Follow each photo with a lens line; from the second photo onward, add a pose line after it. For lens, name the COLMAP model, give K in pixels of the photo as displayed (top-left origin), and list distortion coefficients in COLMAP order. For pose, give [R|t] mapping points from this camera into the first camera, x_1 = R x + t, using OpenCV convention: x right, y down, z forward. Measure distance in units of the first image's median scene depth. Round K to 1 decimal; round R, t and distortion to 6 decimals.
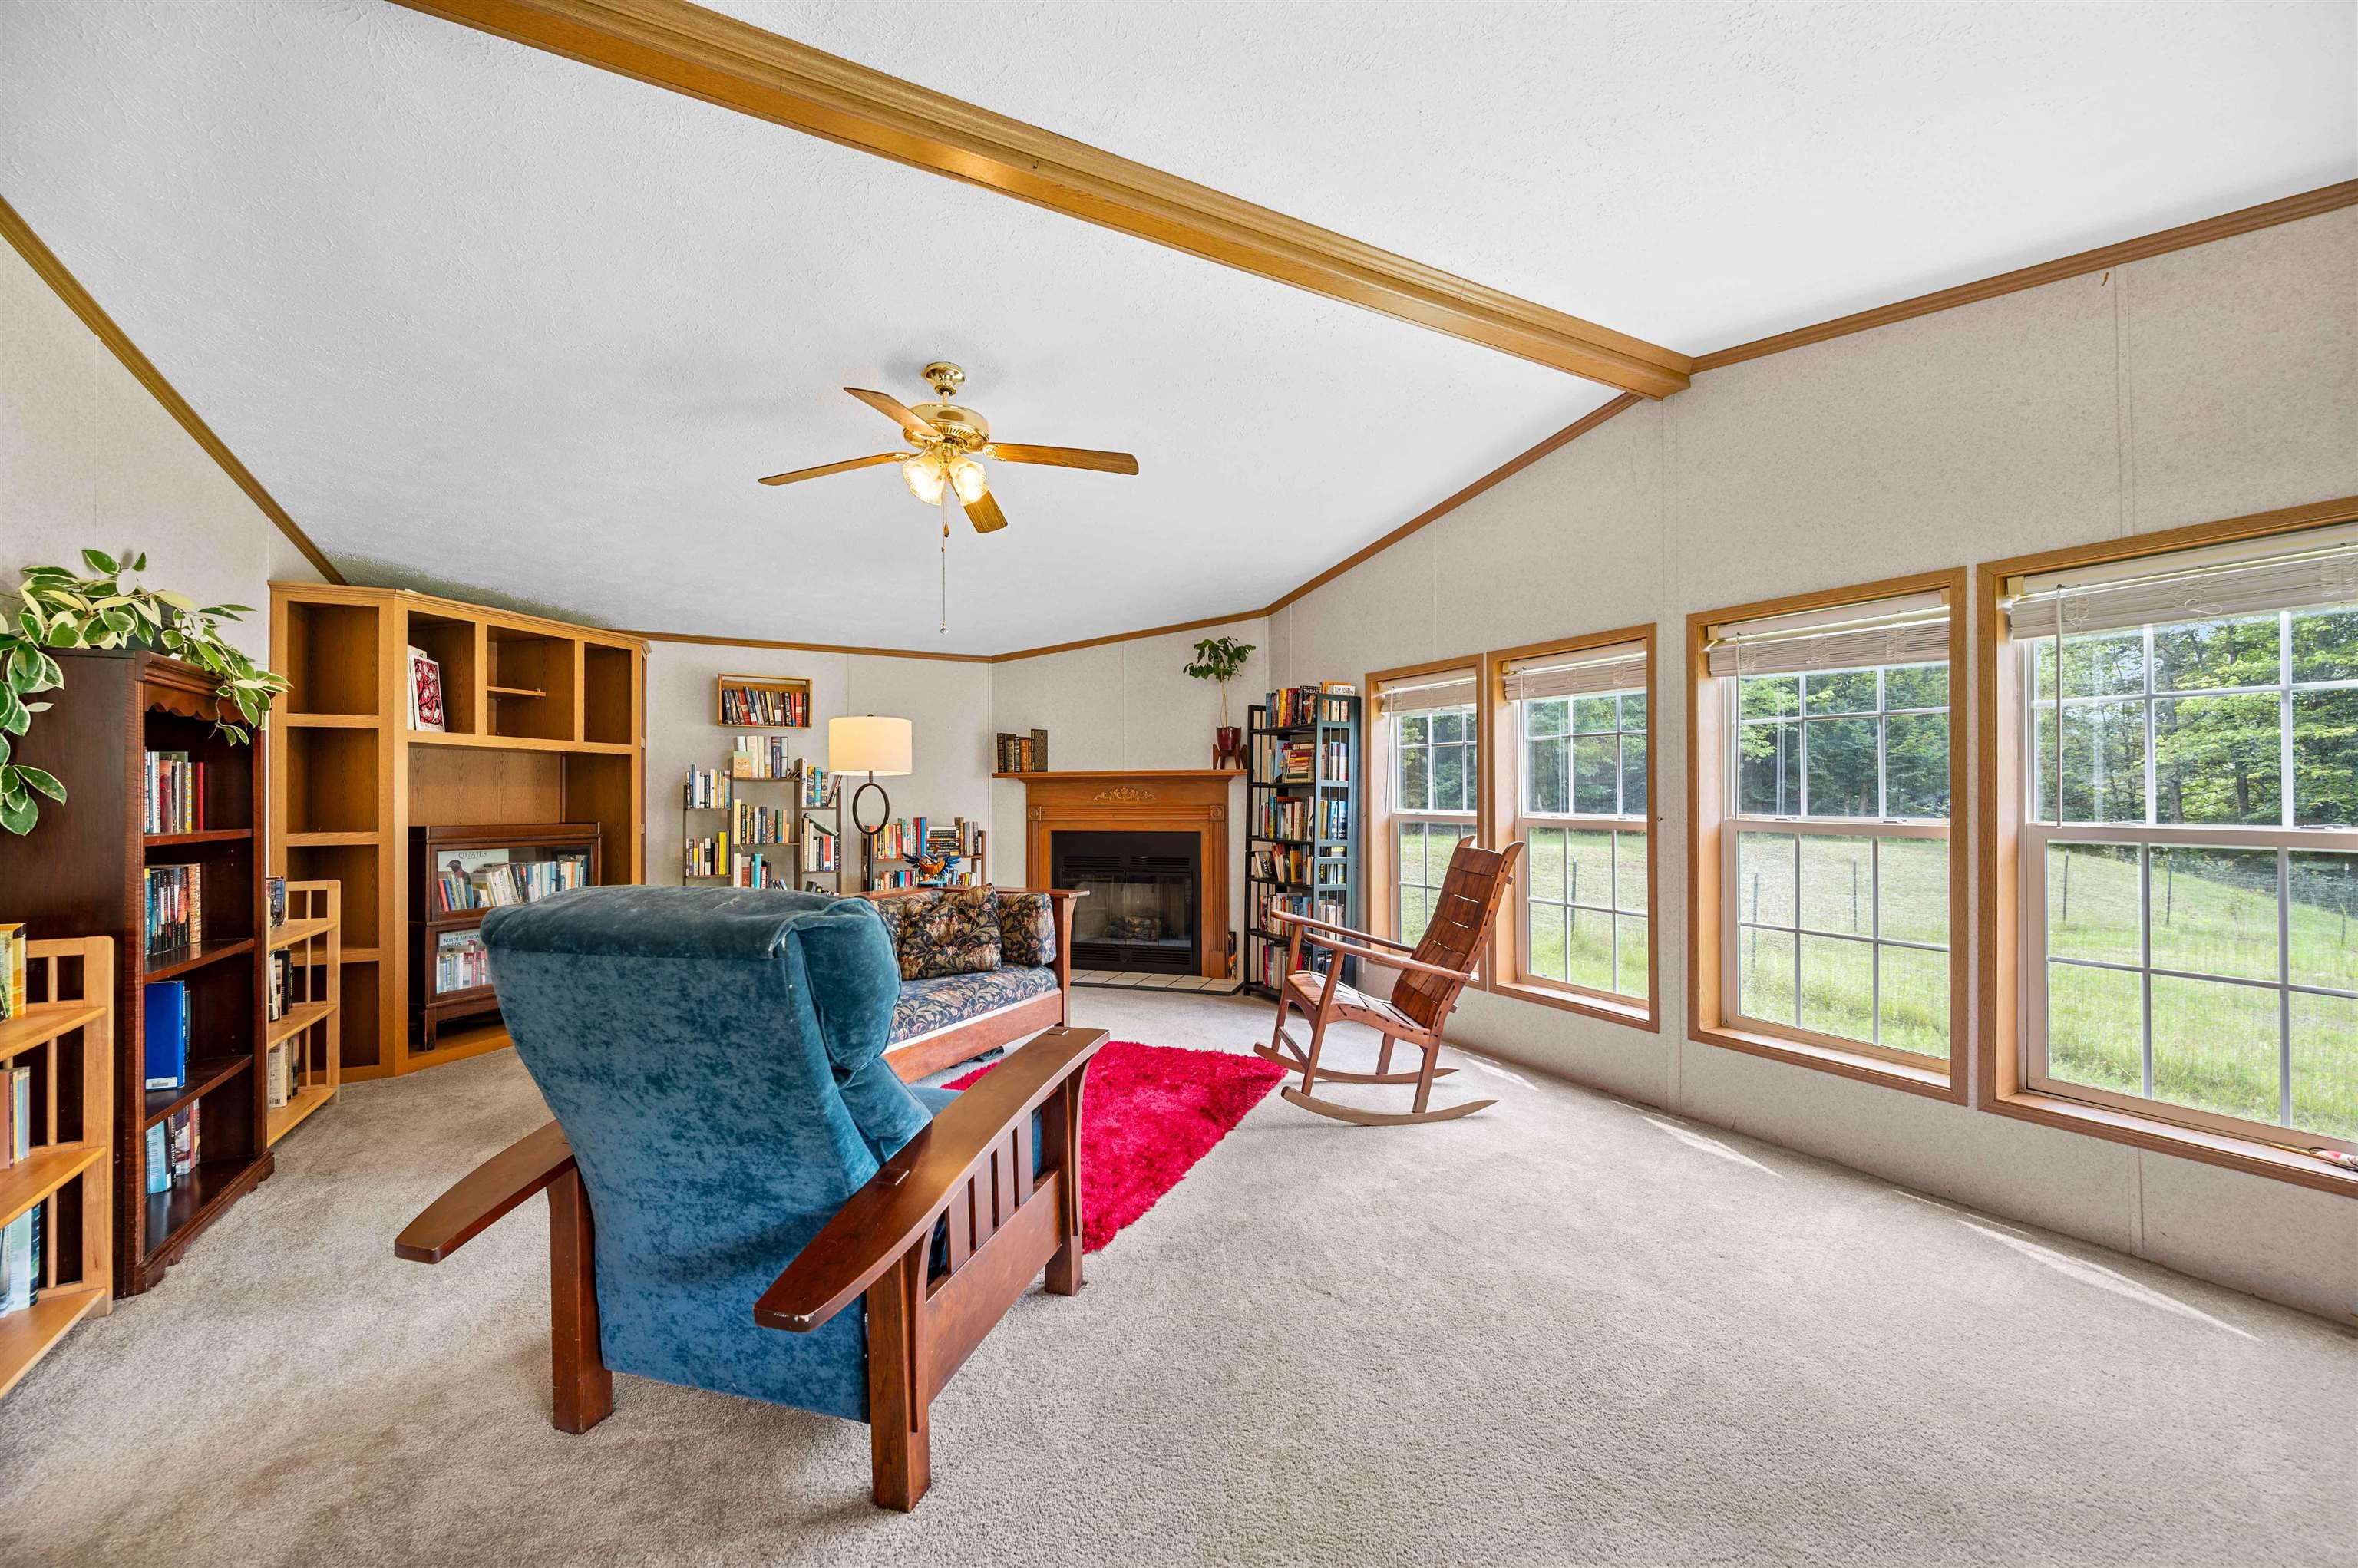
lens RADIAL K [[926.5, 0, 1175.4], [0, 926.5, 787.2], [0, 0, 1]] dist [-0.000116, 0.000127]
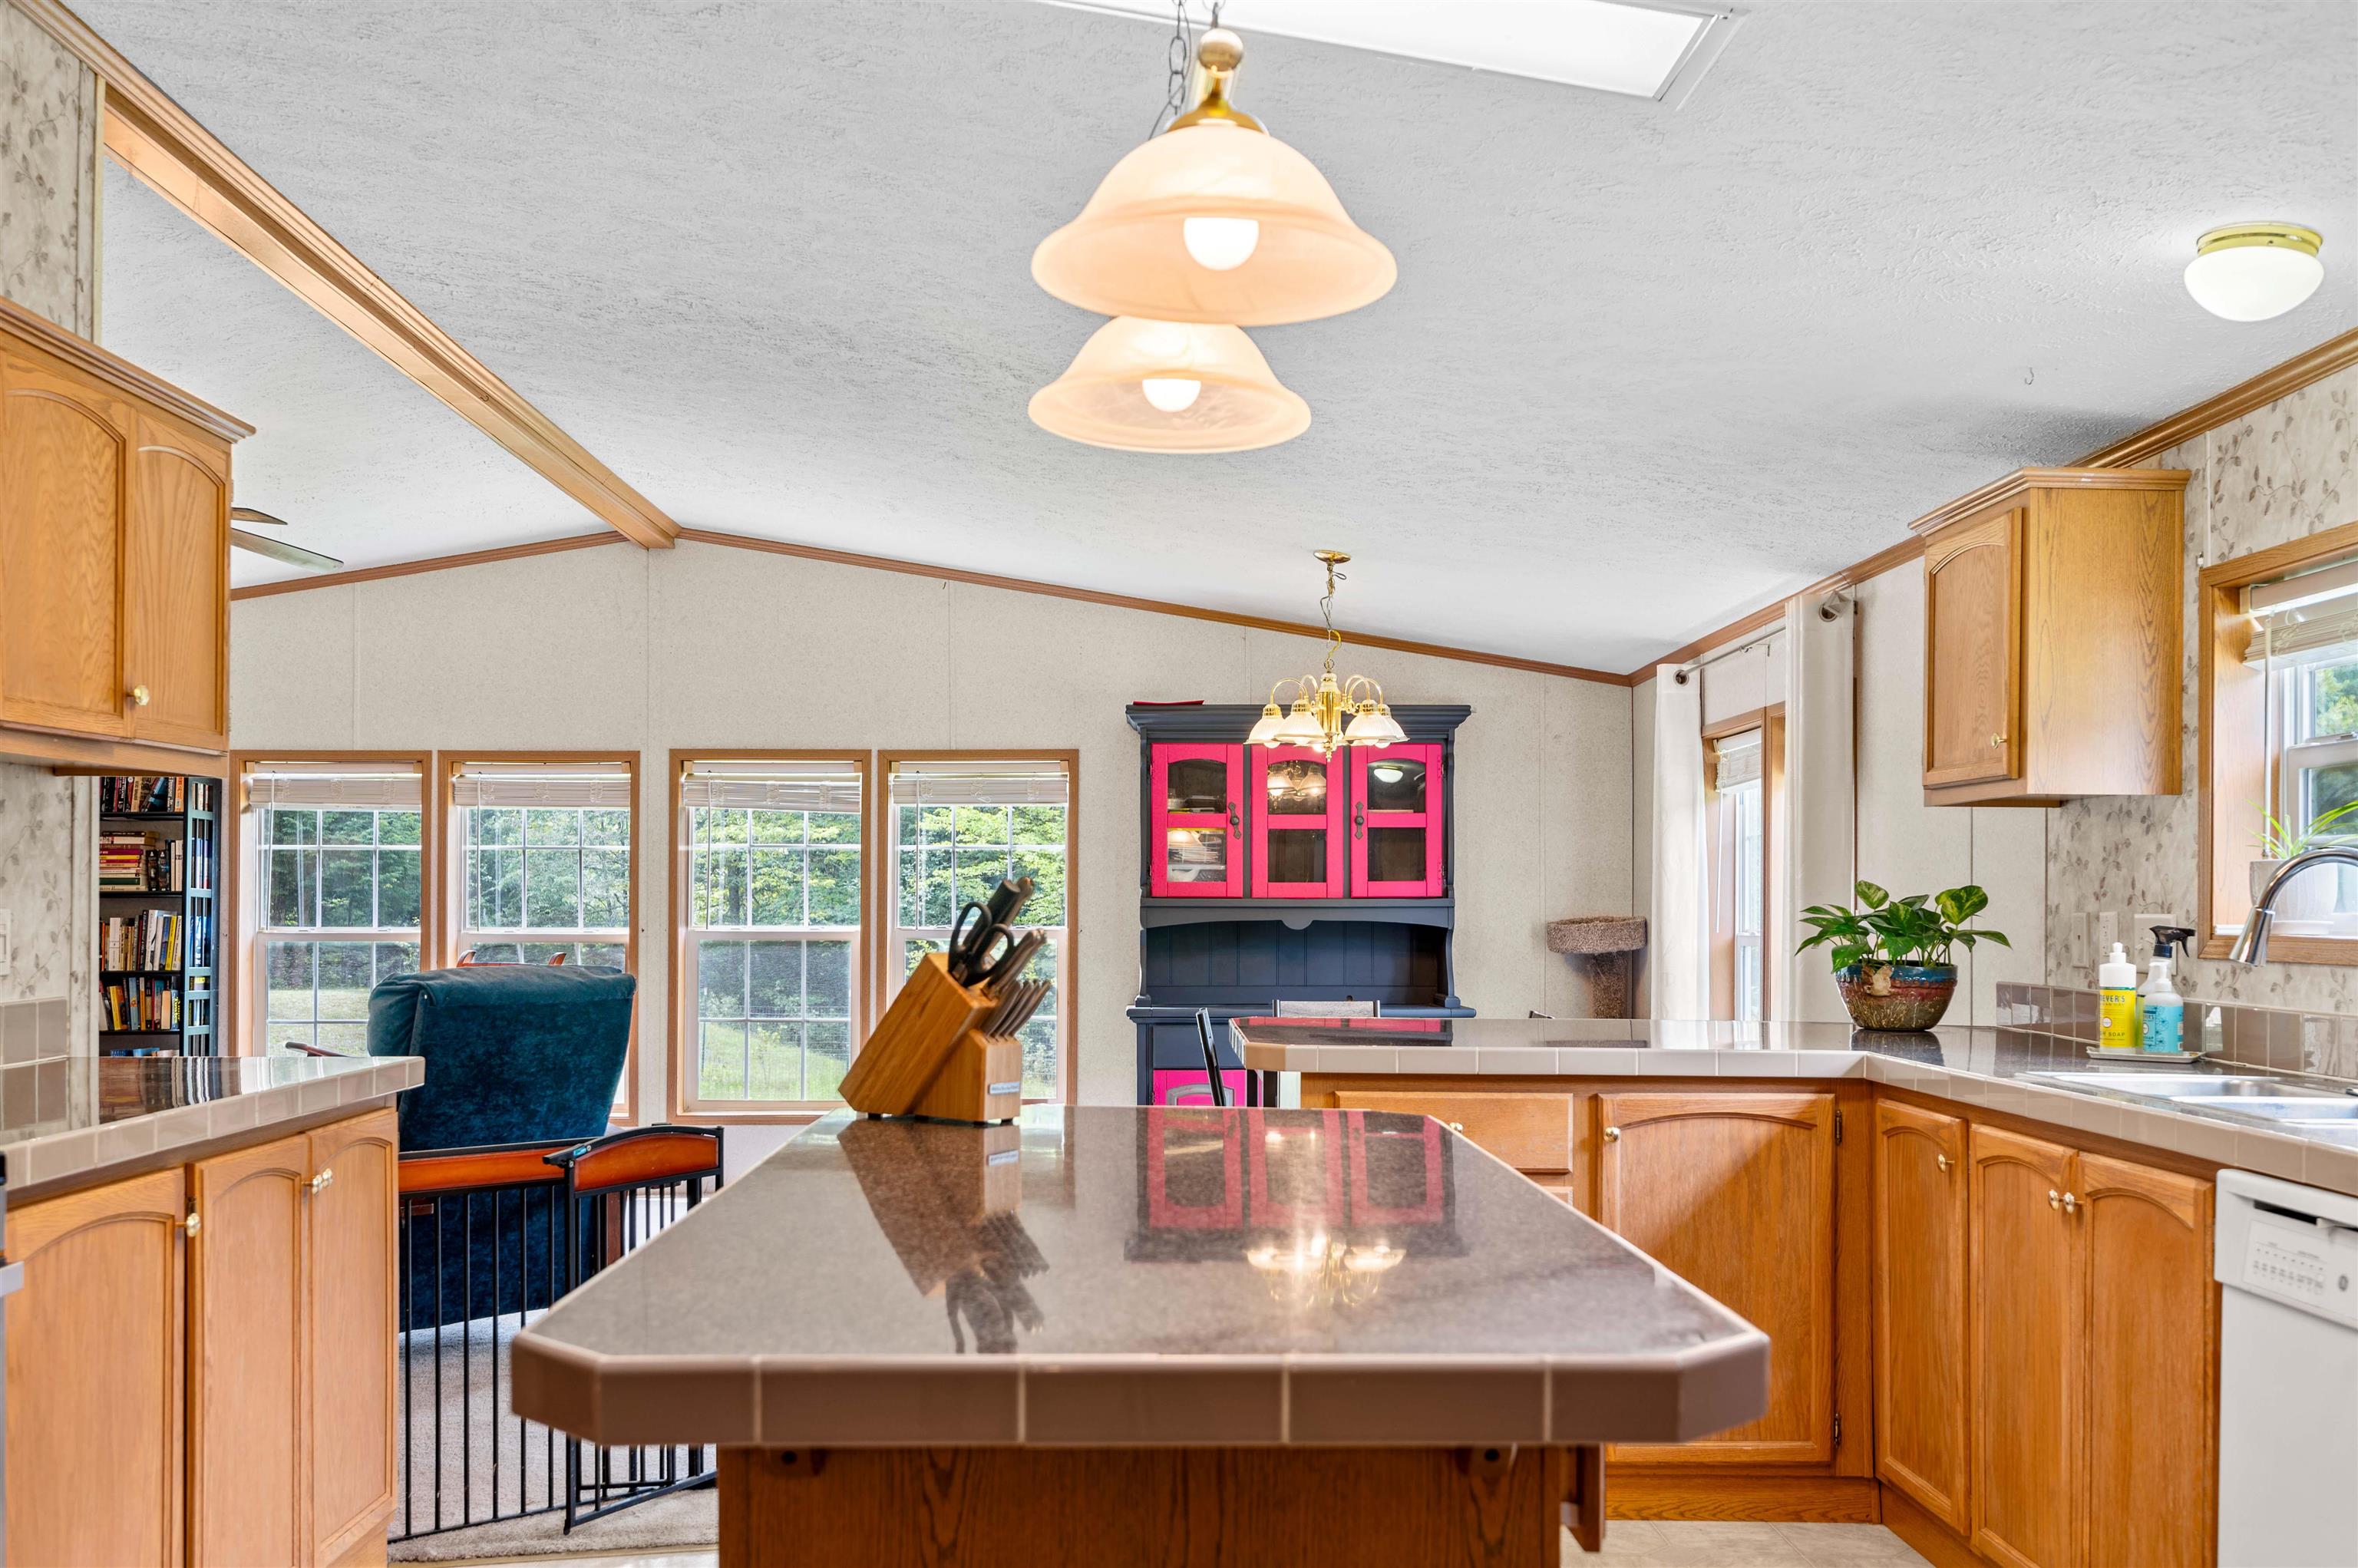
lens RADIAL K [[2055.0, 0, 1172.9], [0, 2055.0, 887.4], [0, 0, 1]] dist [-0.002021, -0.004508]
pose [[0.459884, 0.009179, 0.887931, -1.103191], [-0.007496, 0.999951, -0.006454, -0.004410], [-0.887947, -0.003688, 0.459931, -0.553211]]
